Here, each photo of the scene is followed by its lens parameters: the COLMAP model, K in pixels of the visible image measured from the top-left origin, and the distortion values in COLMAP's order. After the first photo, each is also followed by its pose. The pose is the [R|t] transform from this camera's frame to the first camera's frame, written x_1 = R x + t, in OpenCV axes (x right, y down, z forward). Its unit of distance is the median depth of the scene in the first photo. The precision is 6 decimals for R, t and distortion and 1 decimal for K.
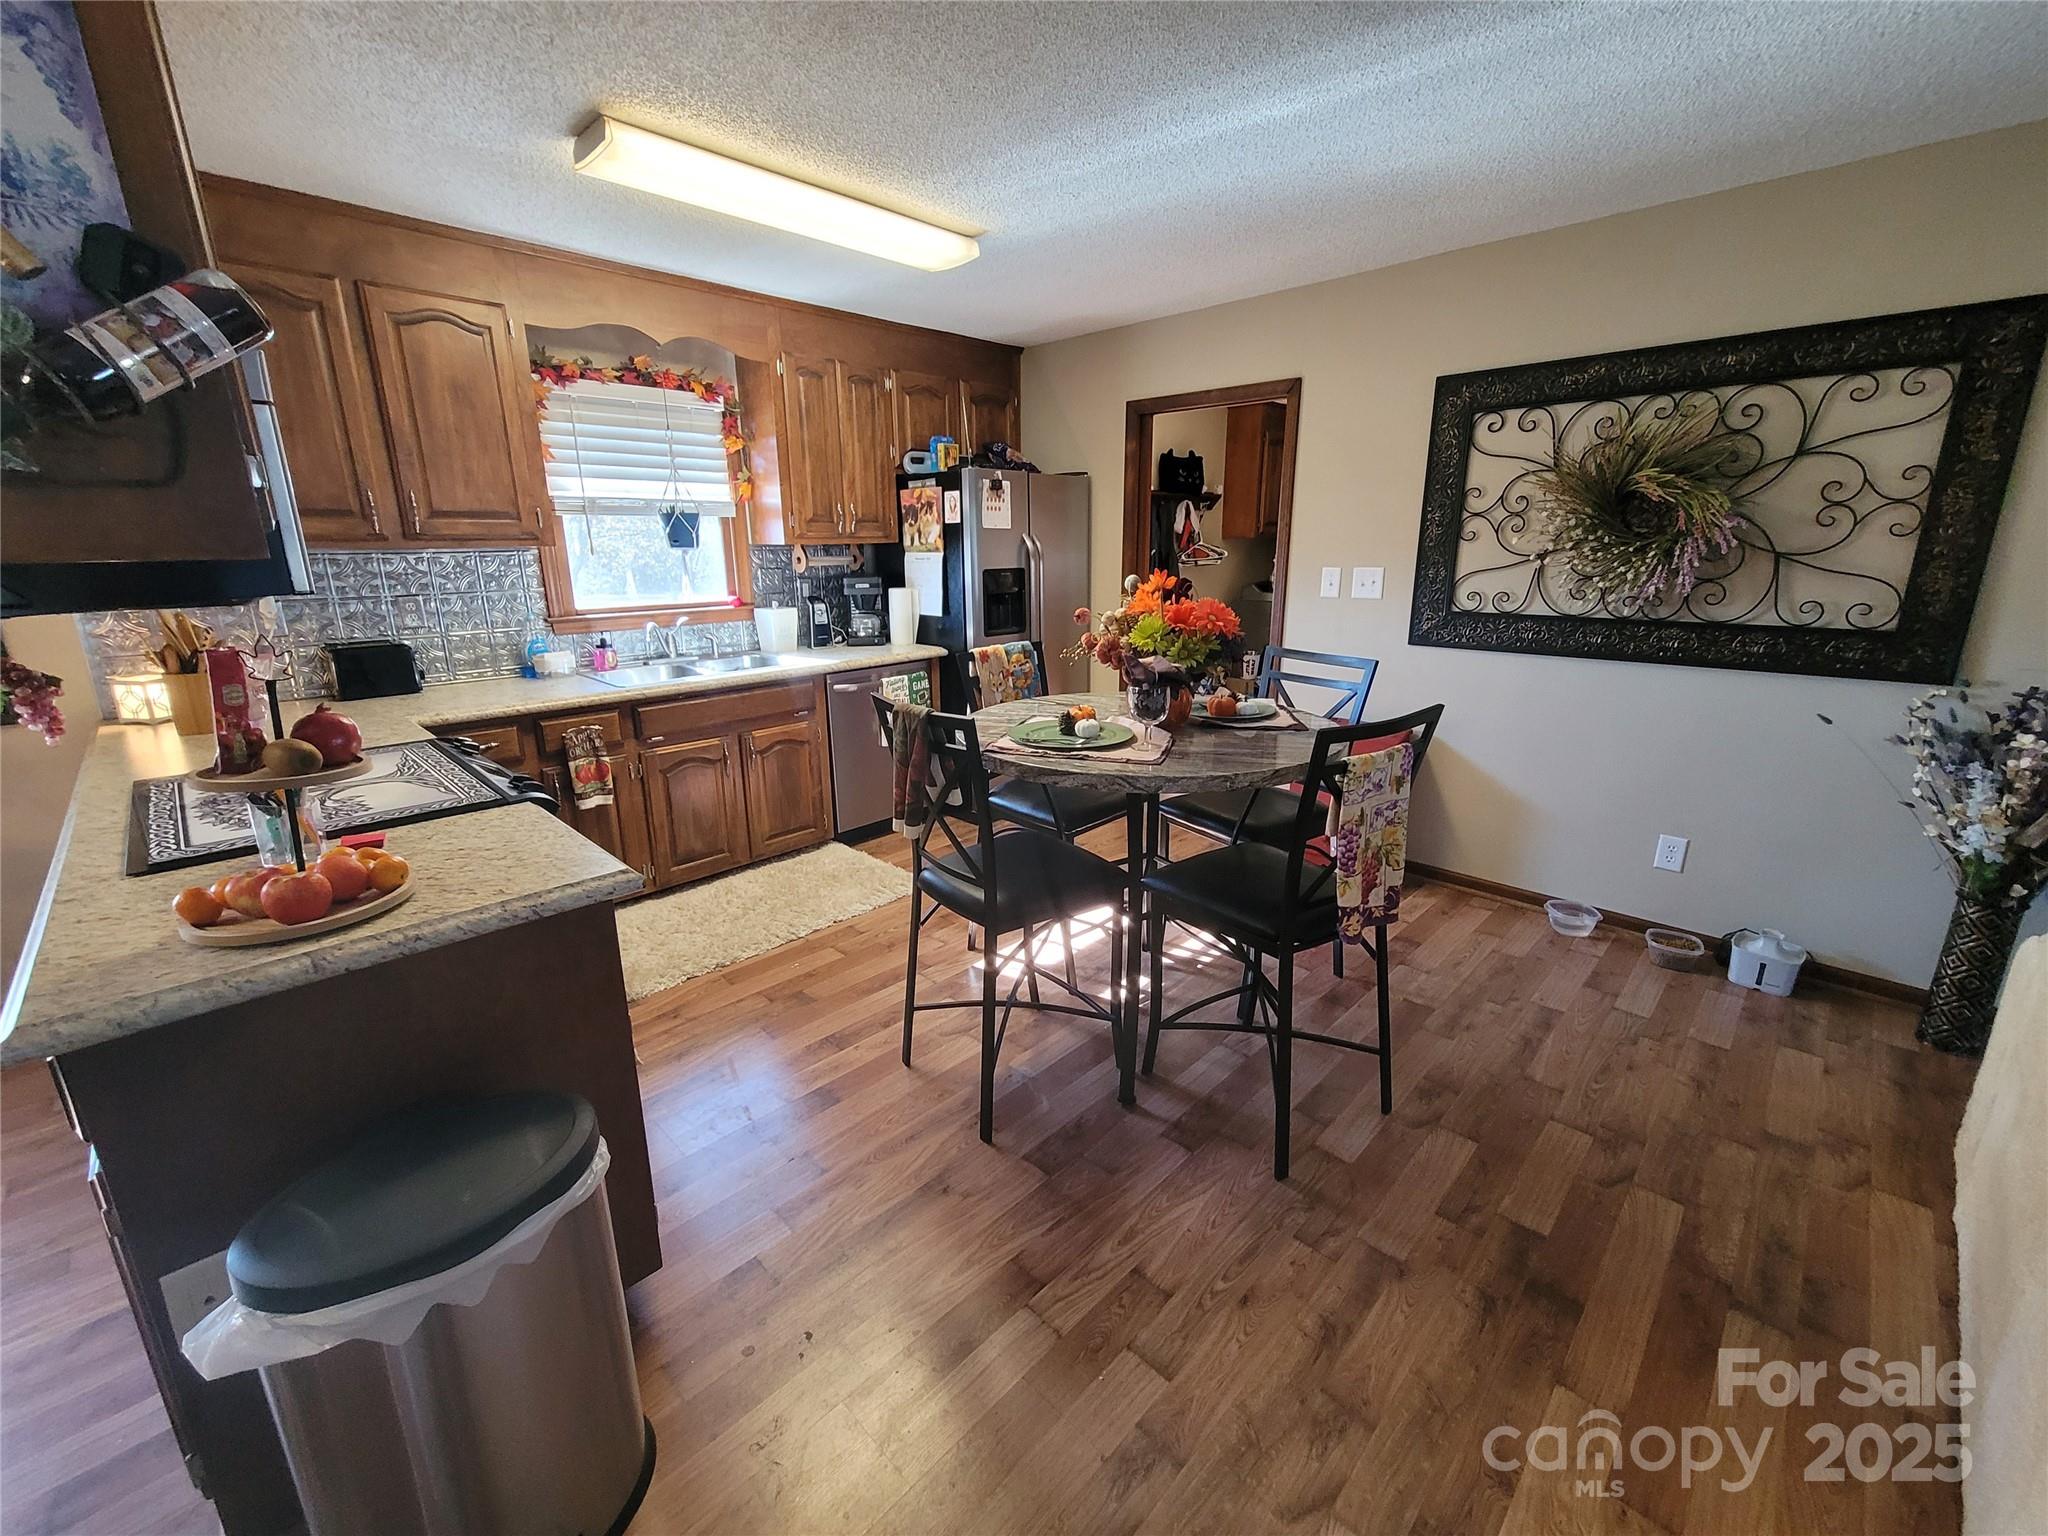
lens RADIAL K [[833.0, 0, 1020.0], [0, 833.0, 761.8], [0, 0, 1]] dist [0.001460, 0.000124]
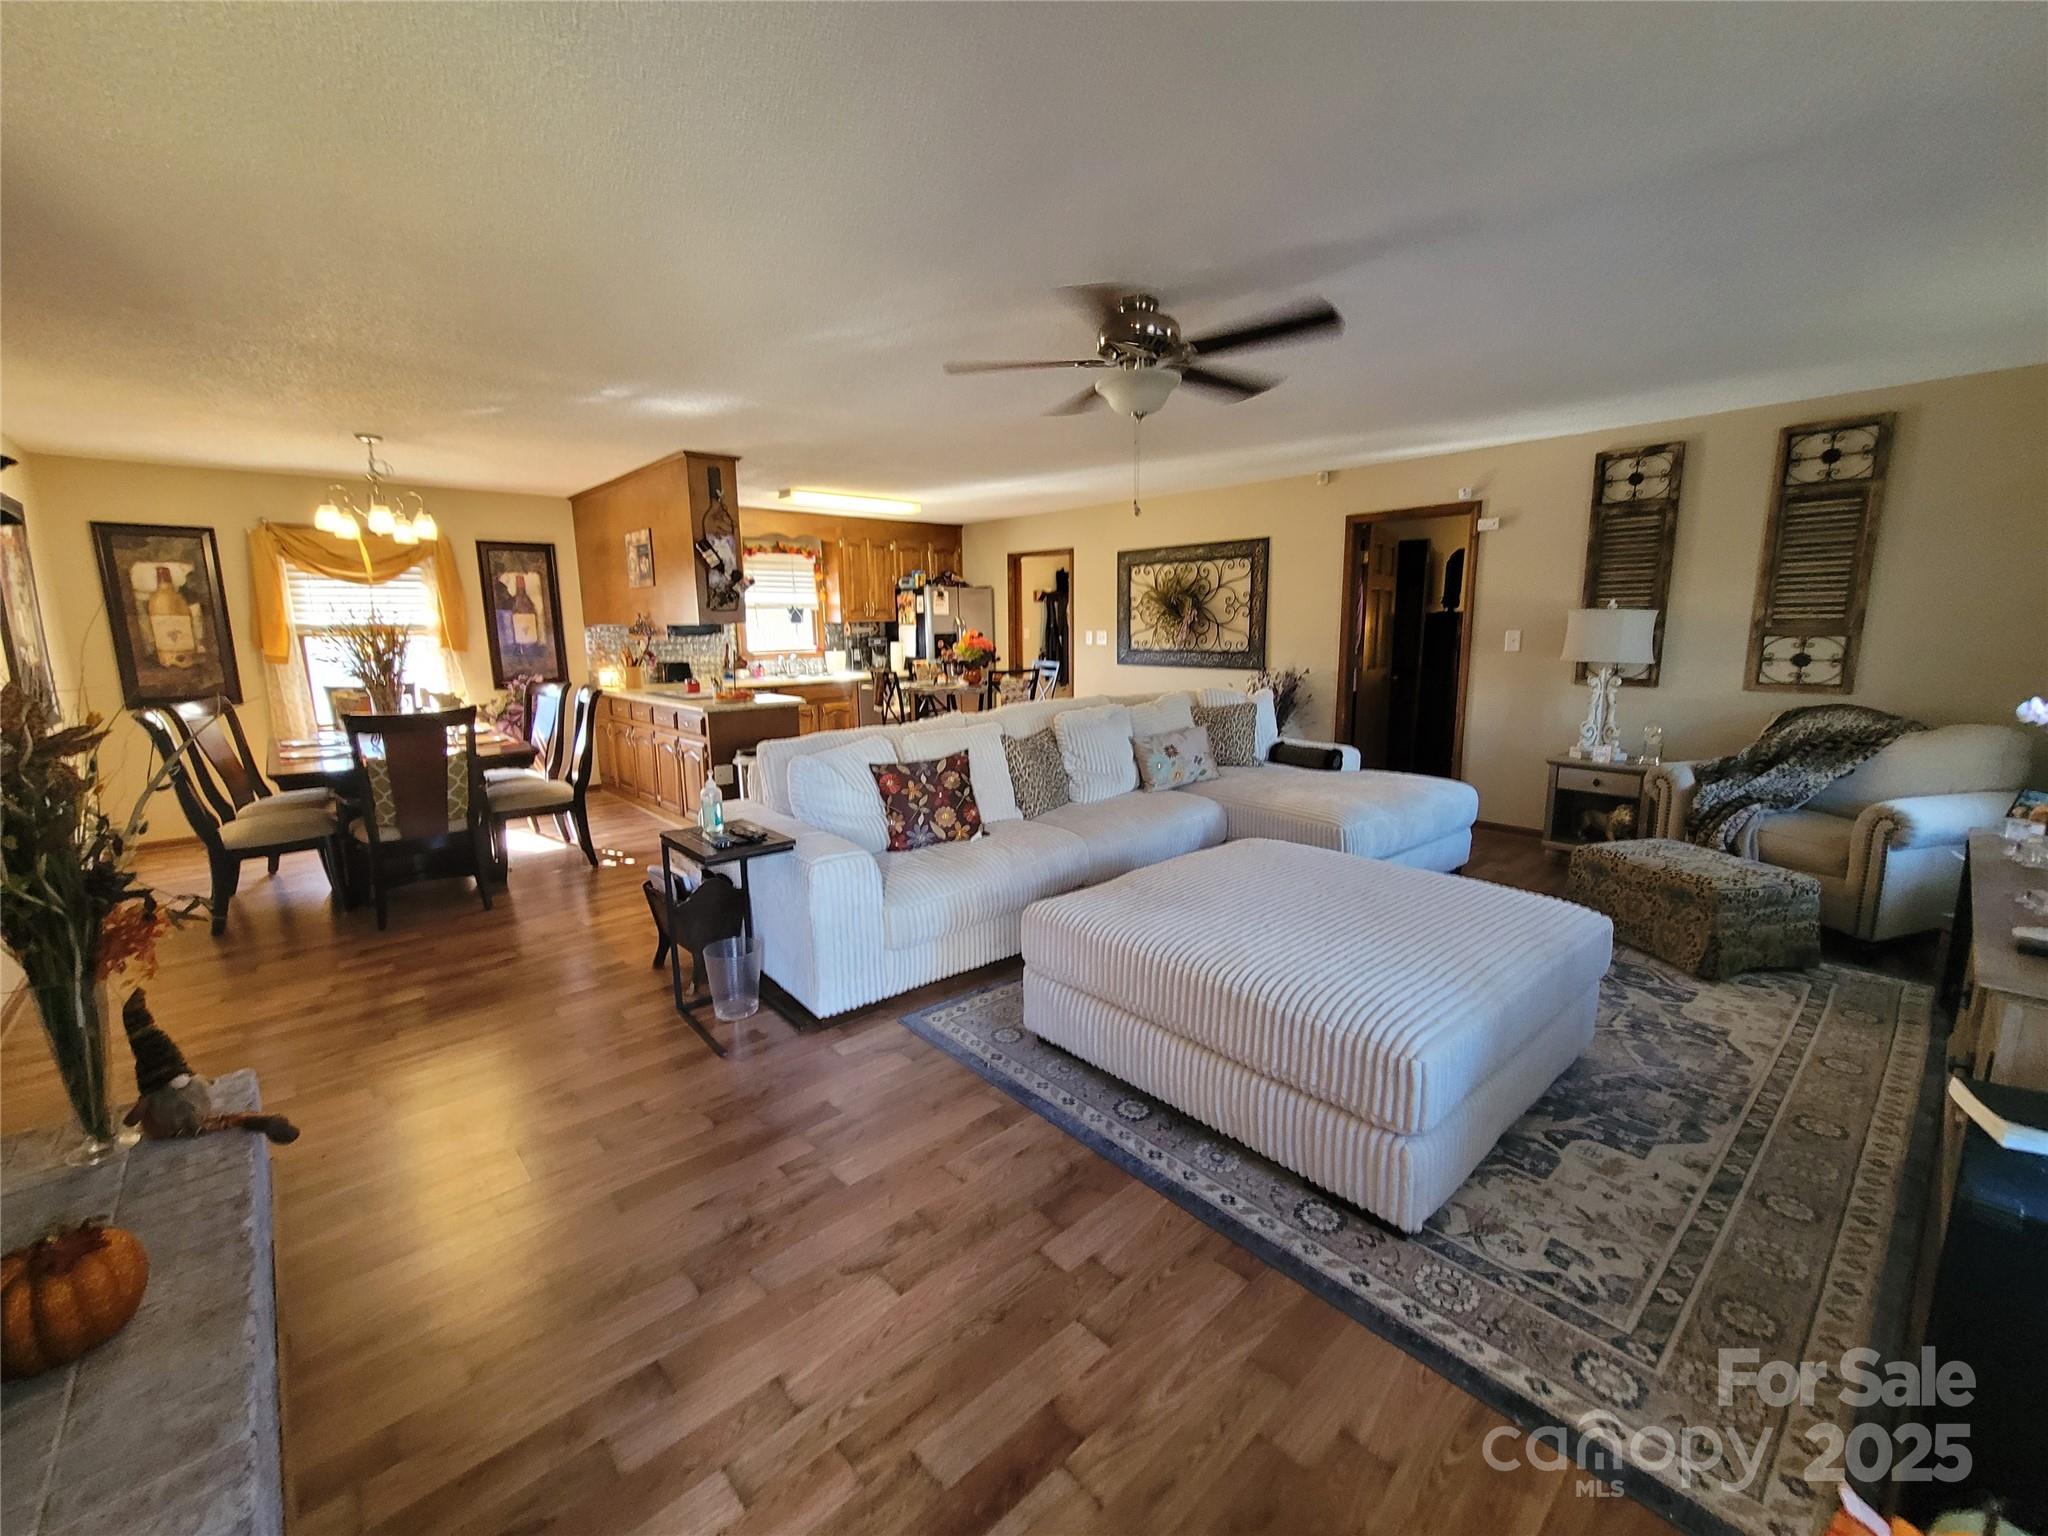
lens RADIAL K [[833.0, 0, 1024.2], [0, 833.0, 760.0], [0, 0, 1]] dist [0.001460, 0.000124]
pose [[0.998894, 0.004183, -0.046840, 0.347443], [-0.008551, 0.995586, -0.093462, 0.345047], [0.046242, 0.093759, 0.994520, -1.286549]]
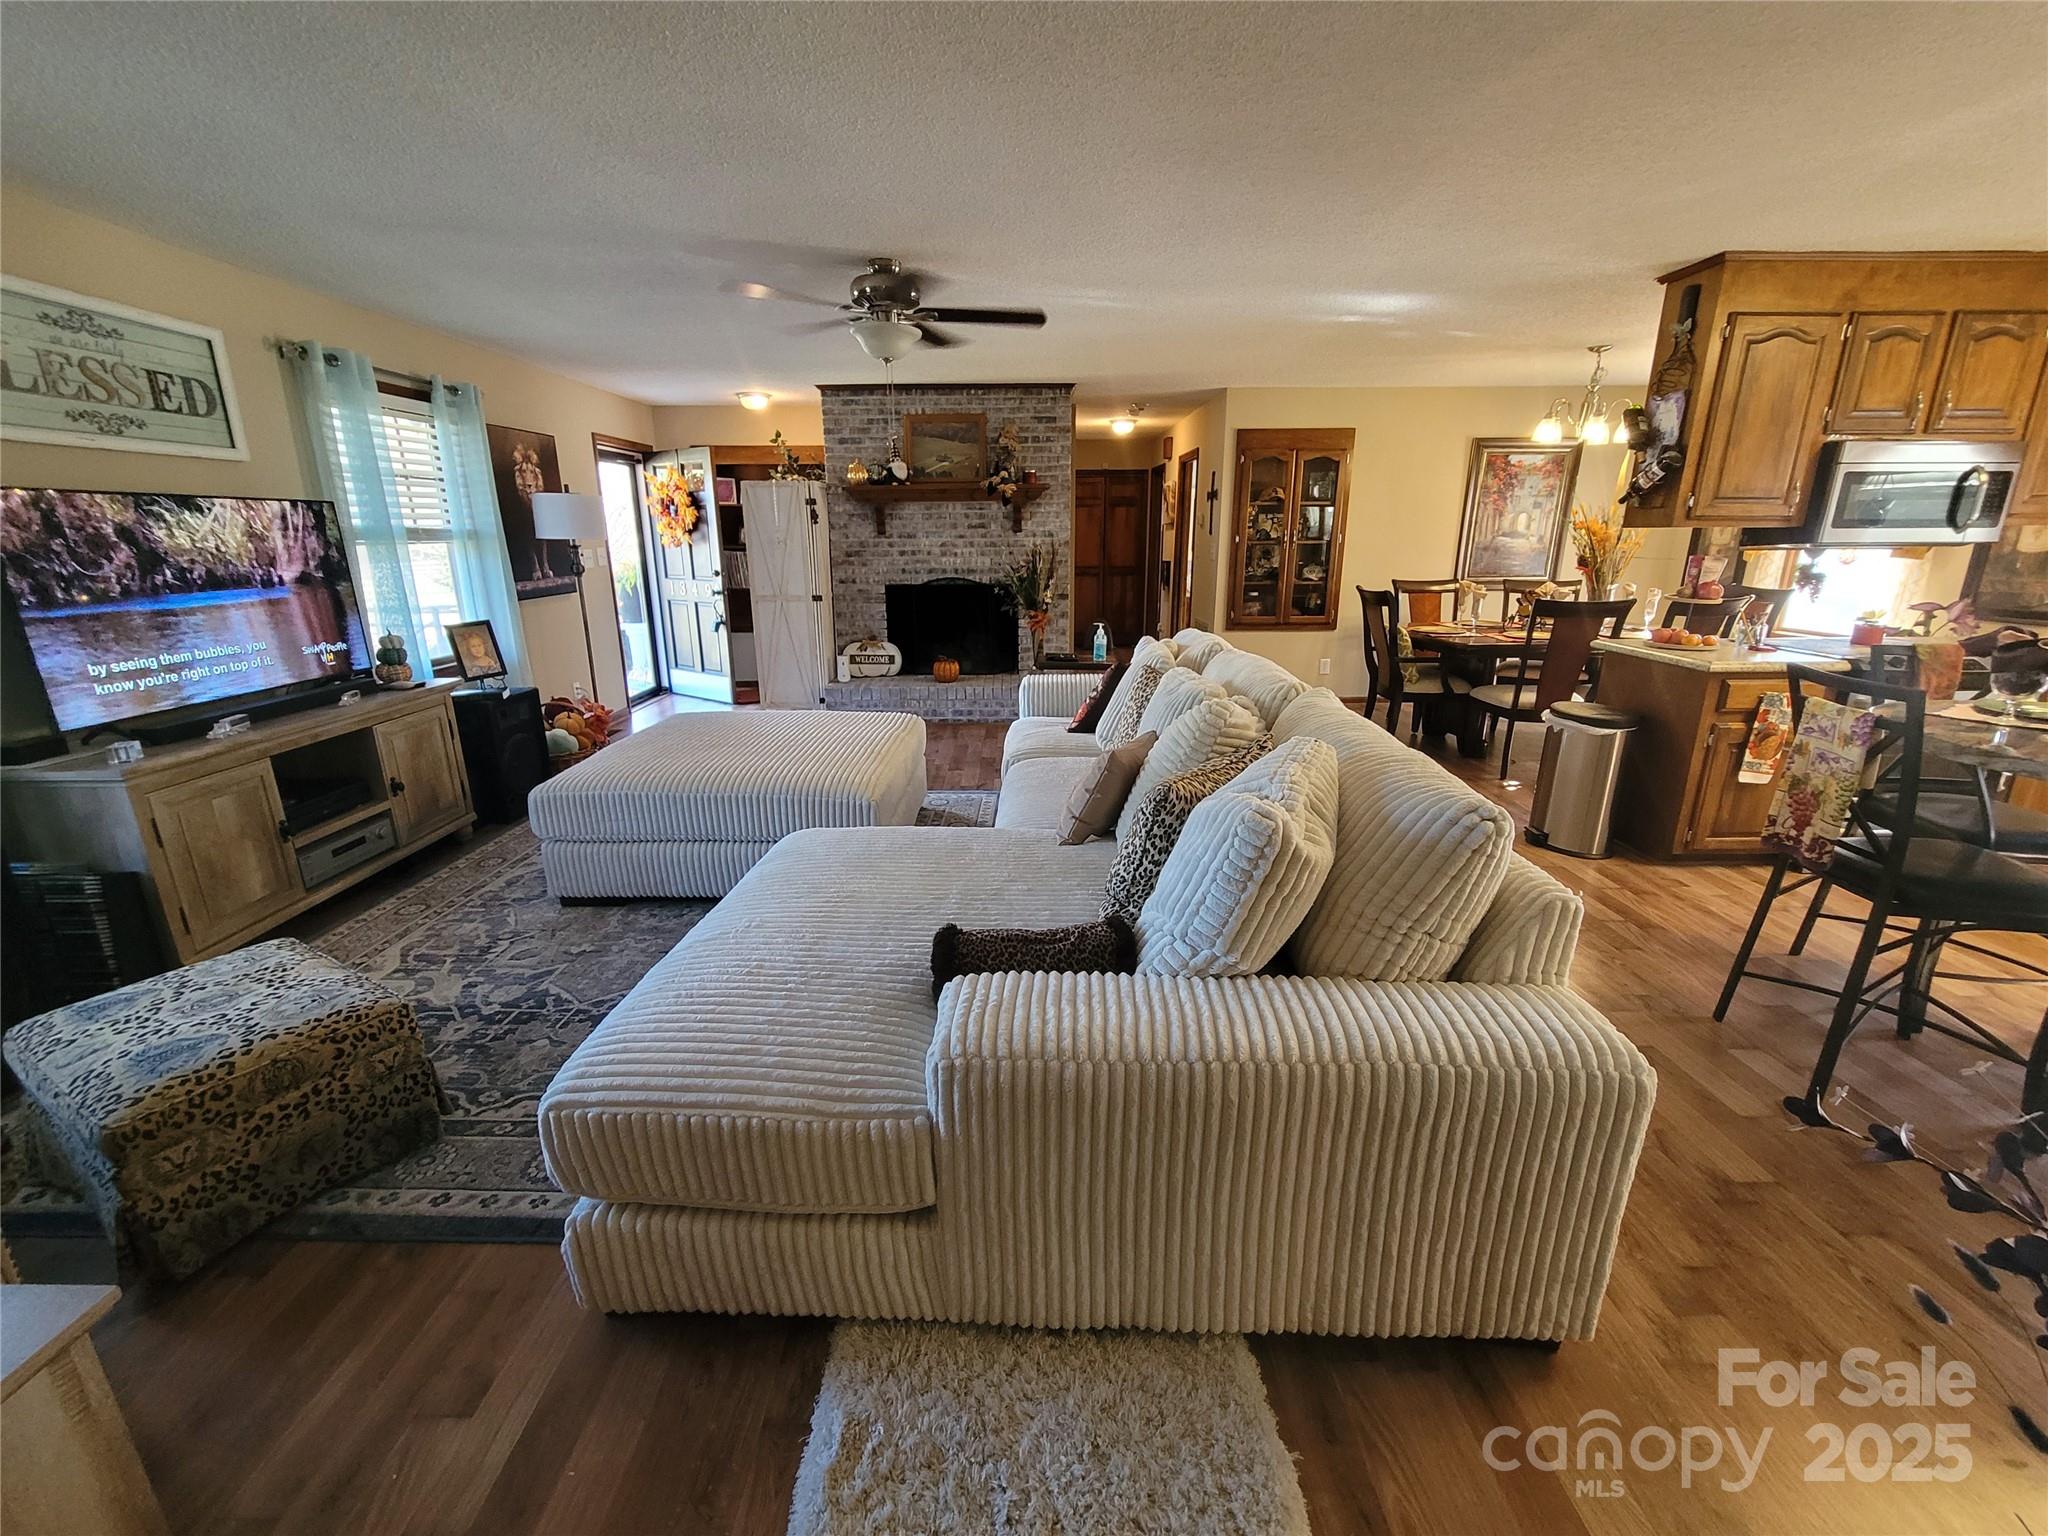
lens RADIAL K [[833.0, 0, 1018.0], [0, 833.0, 761.7], [0, 0, 1]] dist [0.001460, 0.000124]
pose [[-0.707896, 0.201521, -0.676958, 1.127506], [-0.171937, 0.880438, 0.441889, -0.143059], [0.685069, 0.429206, -0.588610, 0.509340]]
